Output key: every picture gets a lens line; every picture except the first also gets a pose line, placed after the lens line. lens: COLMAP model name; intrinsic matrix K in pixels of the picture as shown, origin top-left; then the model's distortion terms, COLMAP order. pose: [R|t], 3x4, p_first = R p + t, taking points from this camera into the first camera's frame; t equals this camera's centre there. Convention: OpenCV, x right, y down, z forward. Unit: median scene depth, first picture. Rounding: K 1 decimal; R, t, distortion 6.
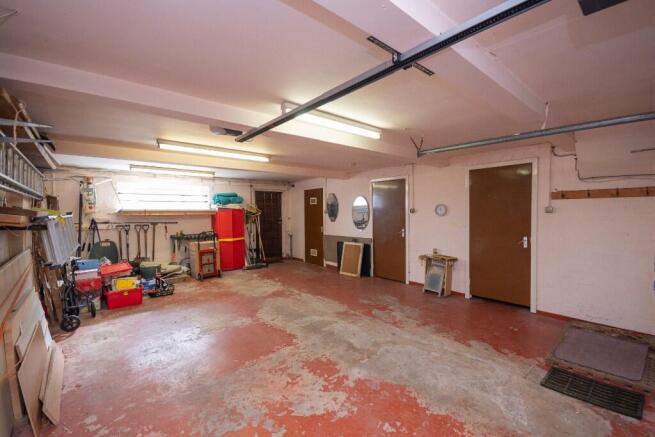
lens RADIAL K [[290.7, 0, 327.5], [0, 290.7, 218.5], [0, 0, 1]] dist [-0.003597, -0.000474]
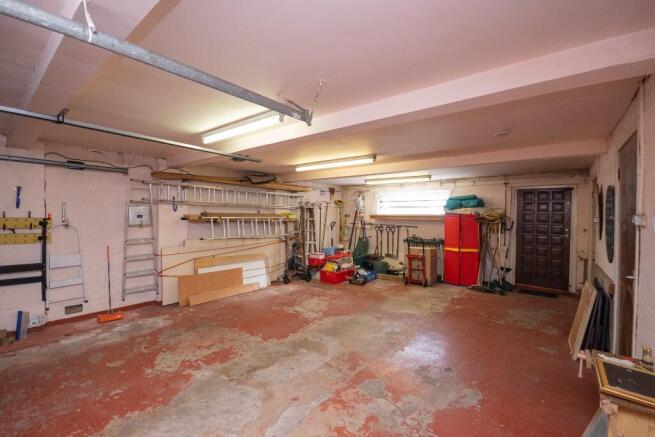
lens RADIAL K [[290.7, 0, 327.5], [0, 290.7, 218.5], [0, 0, 1]] dist [-0.003597, -0.000474]
pose [[0.182215, 0.016845, -0.983114, 0.761441], [-0.033024, 0.999394, 0.011003, -0.027805], [0.982704, 0.030461, 0.182661, 0.794112]]
